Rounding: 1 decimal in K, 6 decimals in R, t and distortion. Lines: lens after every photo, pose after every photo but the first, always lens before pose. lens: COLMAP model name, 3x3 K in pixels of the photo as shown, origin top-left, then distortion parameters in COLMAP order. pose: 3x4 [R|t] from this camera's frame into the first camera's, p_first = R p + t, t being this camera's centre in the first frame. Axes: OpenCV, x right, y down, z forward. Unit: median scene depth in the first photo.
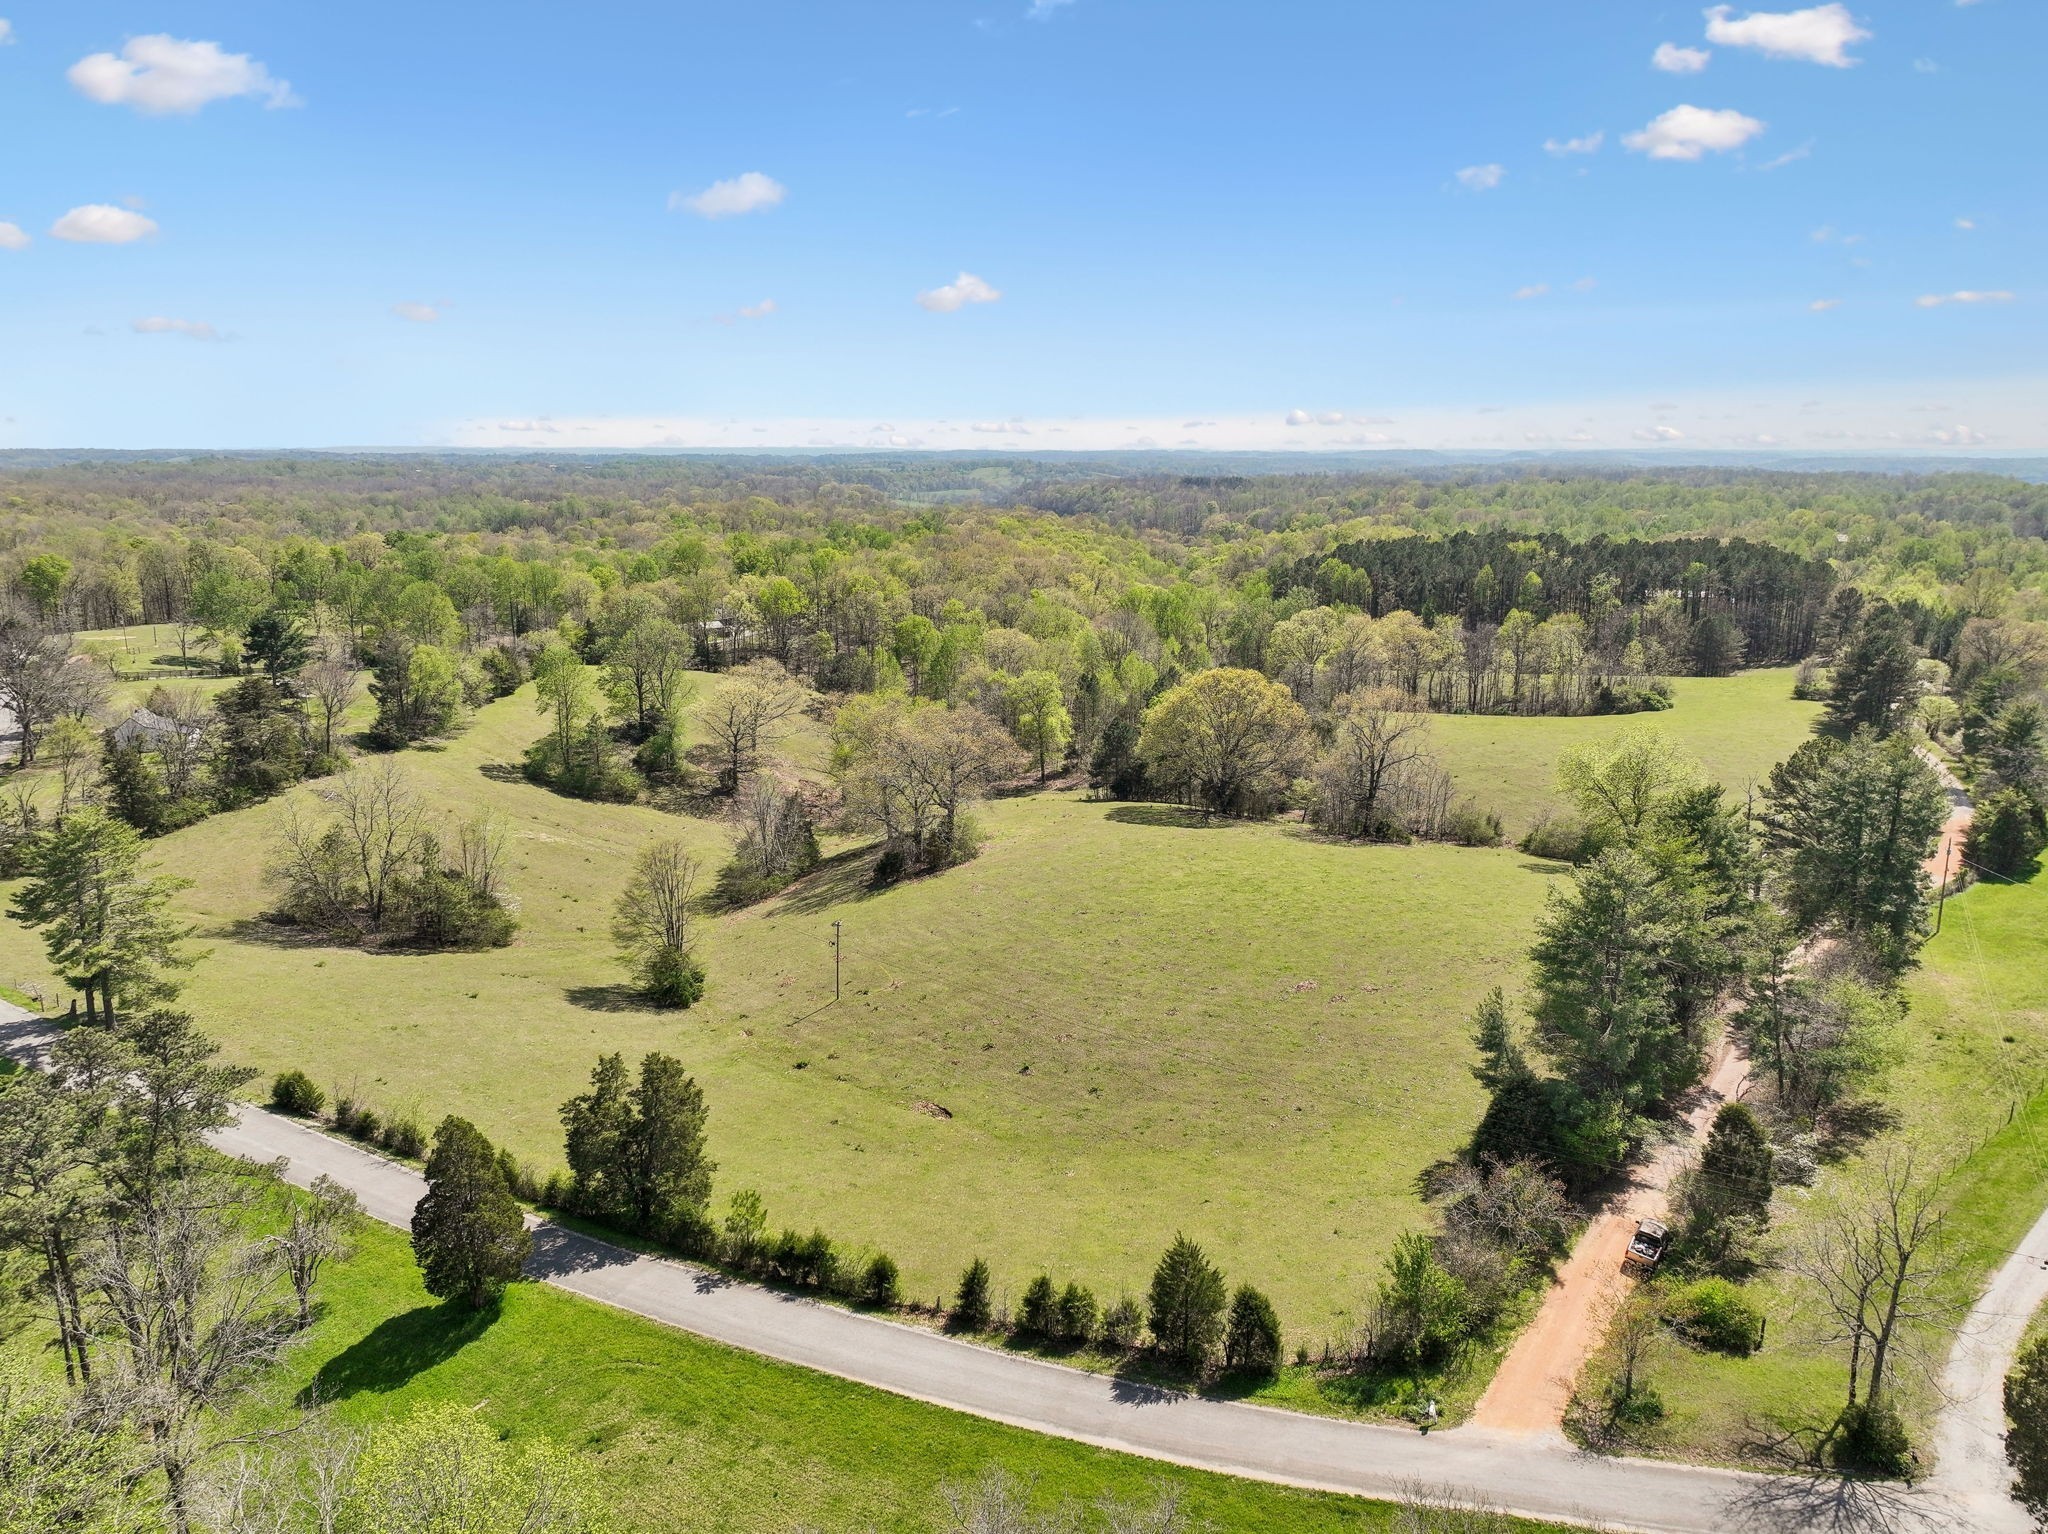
lens RADIAL K [[1414.4, 0, 1024.0], [0, 1414.4, 767.0], [0, 0, 1]] dist [0.002432, 0.002342]
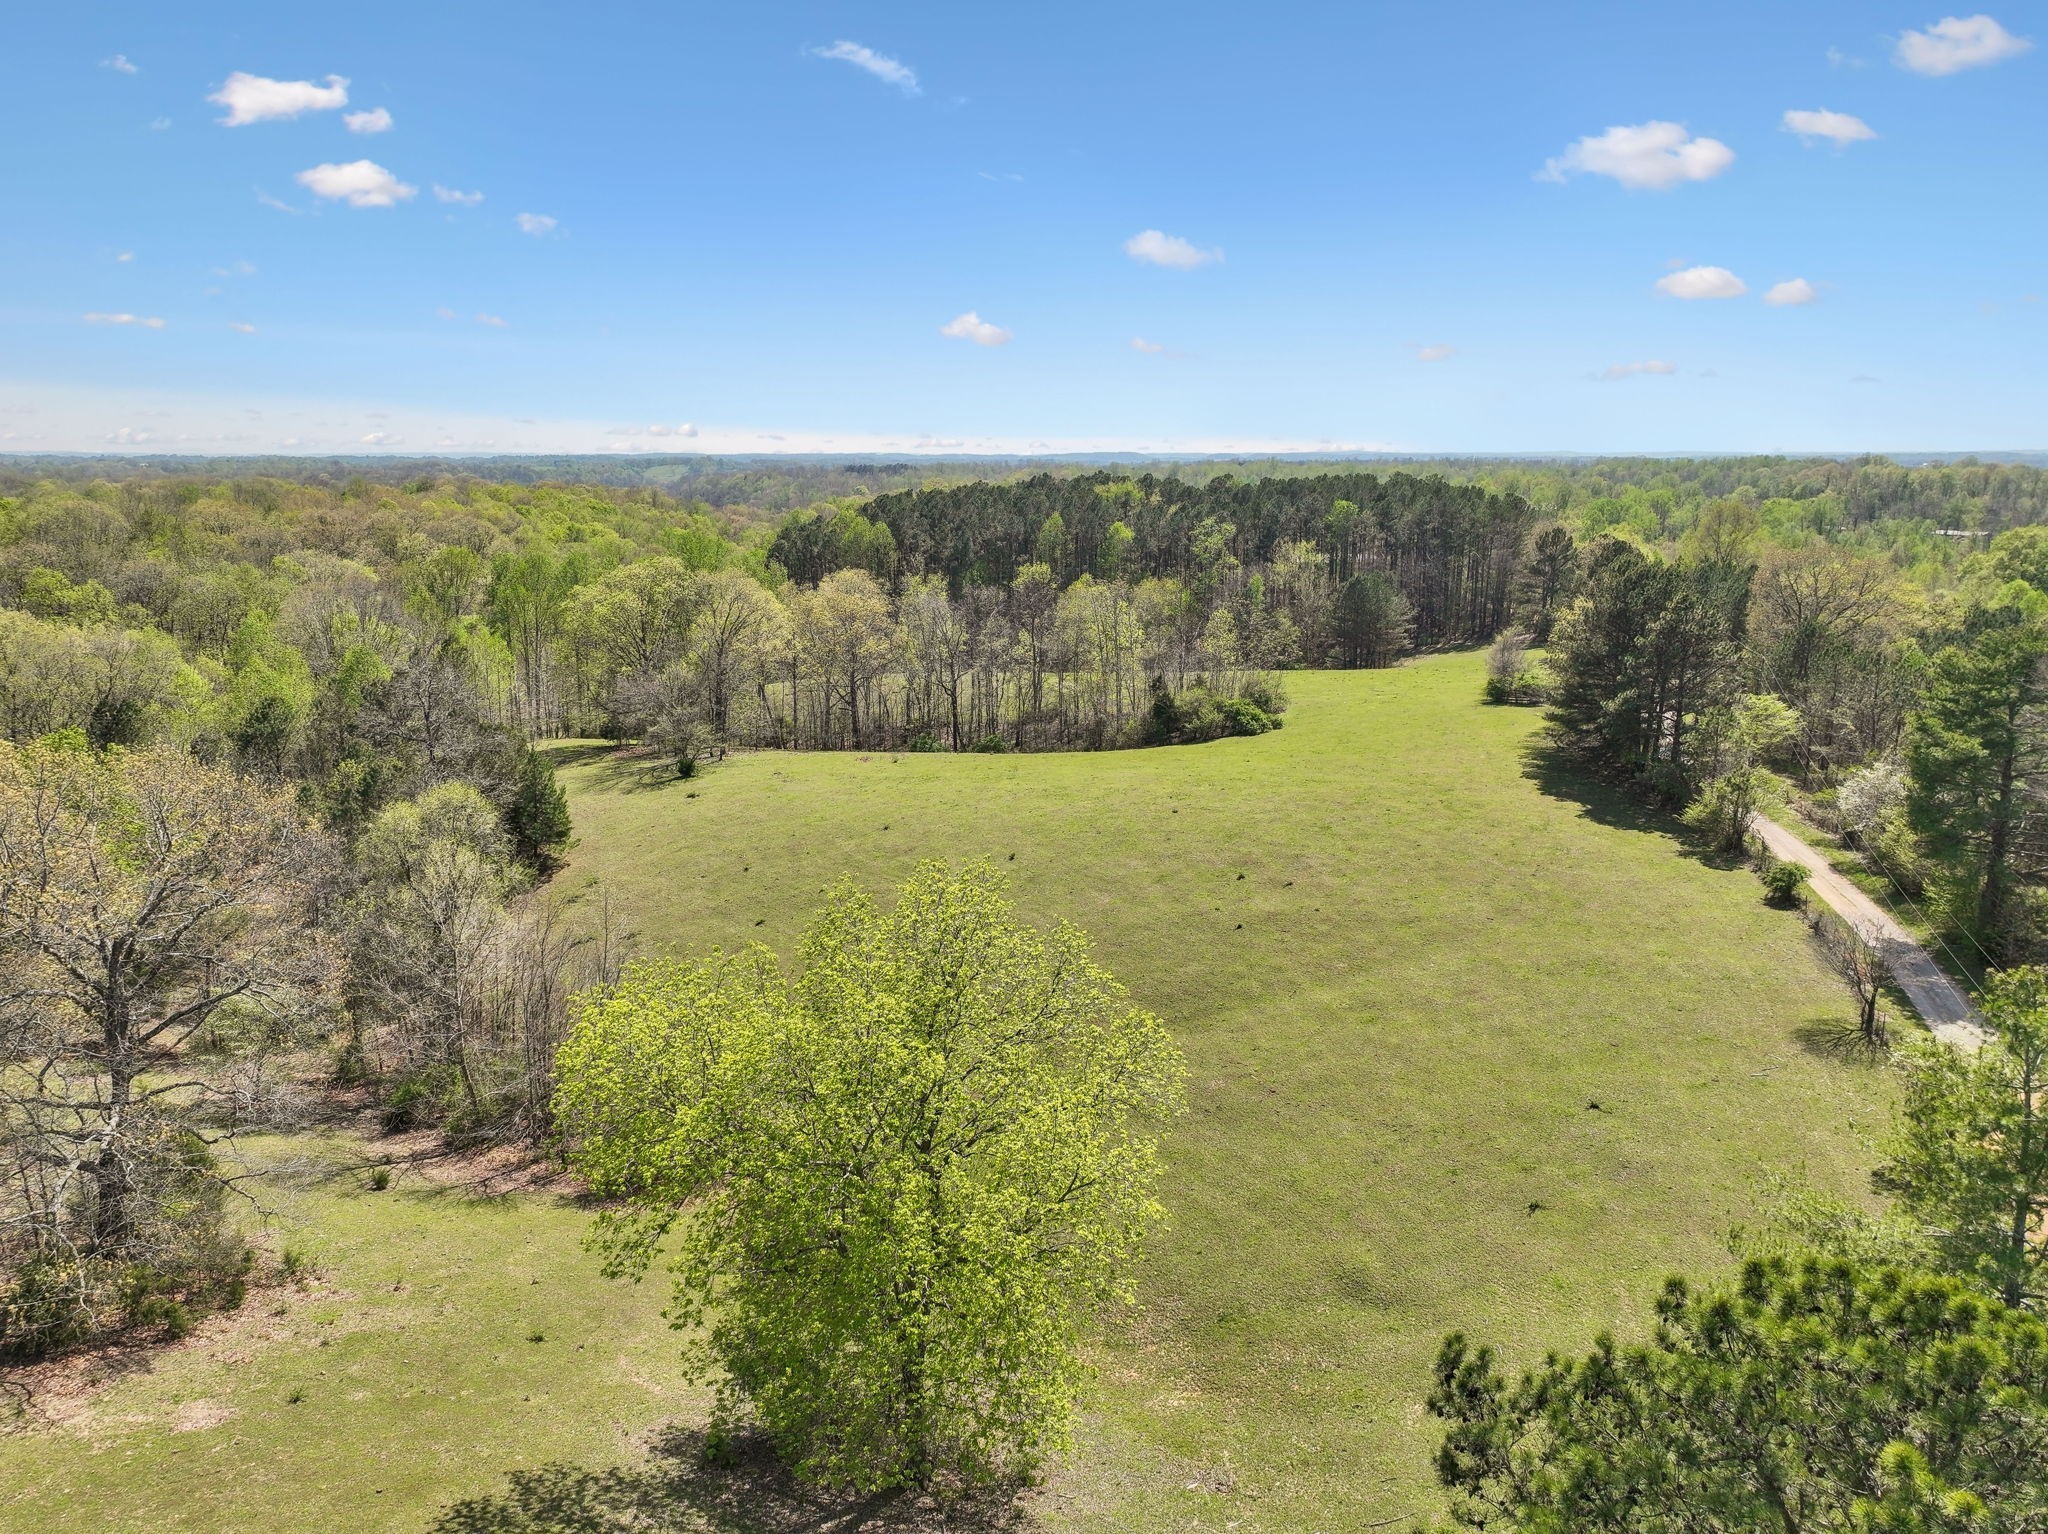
lens RADIAL K [[1414.4, 0, 1024.0], [0, 1414.4, 767.0], [0, 0, 1]] dist [0.002432, 0.002342]
pose [[0.982003, -0.042477, 0.184028, 0.208725], [0.043516, 0.999051, -0.001607, -0.024226], [-0.183785, 0.009586, 0.982920, 0.388770]]
